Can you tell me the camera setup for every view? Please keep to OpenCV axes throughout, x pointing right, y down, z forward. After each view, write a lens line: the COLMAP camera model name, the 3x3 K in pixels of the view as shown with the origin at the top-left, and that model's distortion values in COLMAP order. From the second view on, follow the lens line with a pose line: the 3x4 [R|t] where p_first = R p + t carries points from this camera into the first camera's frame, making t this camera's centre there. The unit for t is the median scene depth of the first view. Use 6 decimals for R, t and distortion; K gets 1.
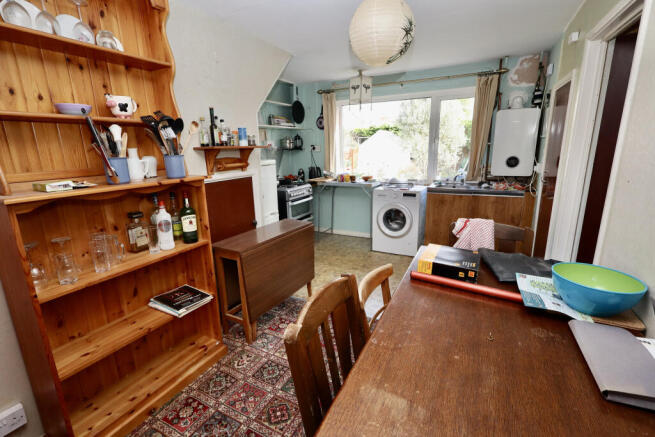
lens RADIAL K [[304.3, 0, 327.5], [0, 304.3, 218.5], [0, 0, 1]] dist [-0.002461, -0.000227]
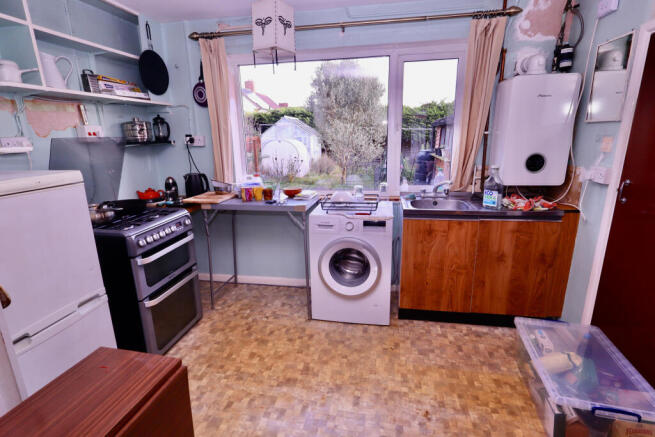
lens RADIAL K [[333.6, 0, 327.5], [0, 333.6, 218.5], [0, 0, 1]] dist [0.003000, 0.000722]
pose [[0.955151, -0.071336, 0.287397, 0.007765], [0.067915, 0.997451, 0.021867, -0.092857], [-0.288224, -0.001368, 0.957562, 0.377219]]
